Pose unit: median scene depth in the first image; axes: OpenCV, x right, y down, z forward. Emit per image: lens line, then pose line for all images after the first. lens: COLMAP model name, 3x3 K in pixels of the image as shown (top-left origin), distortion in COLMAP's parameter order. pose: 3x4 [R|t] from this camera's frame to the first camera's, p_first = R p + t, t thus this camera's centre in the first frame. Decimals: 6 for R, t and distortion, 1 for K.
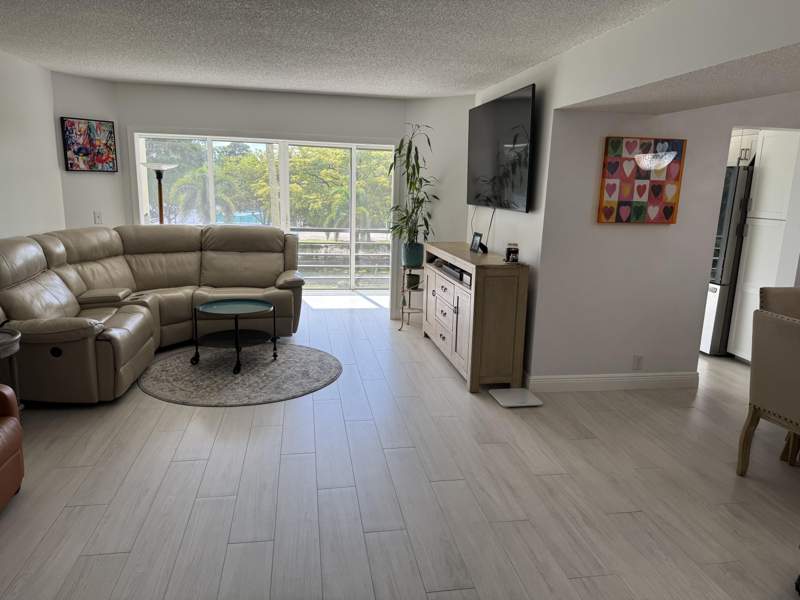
lens RADIAL K [[556.0, 0, 400.0], [0, 556.0, 300.0], [0, 0, 1]] dist [0.154988, -0.188332]
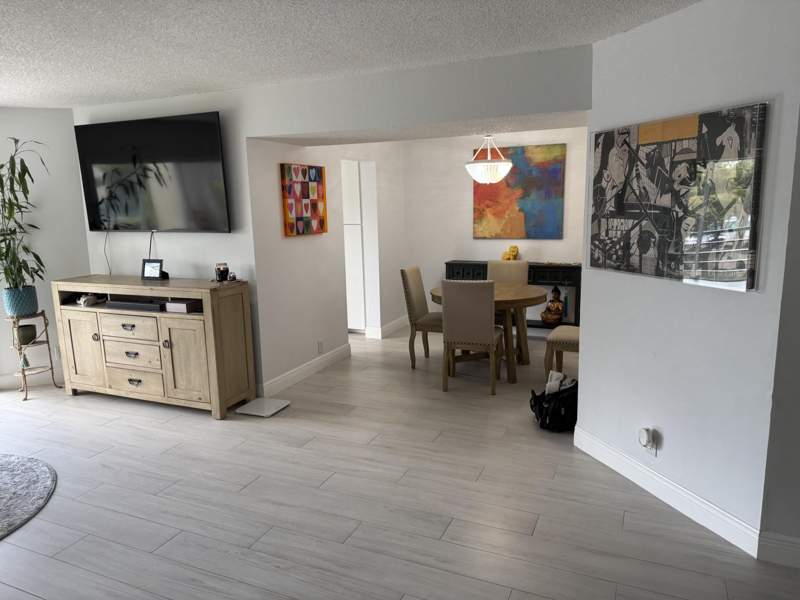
lens RADIAL K [[556.0, 0, 400.0], [0, 556.0, 300.0], [0, 0, 1]] dist [0.154988, -0.188332]
pose [[0.568630, -0.187299, 0.800986, -0.462908], [0.208282, 0.974785, 0.080077, -0.053219], [-0.795788, 0.121297, 0.593303, 0.148520]]
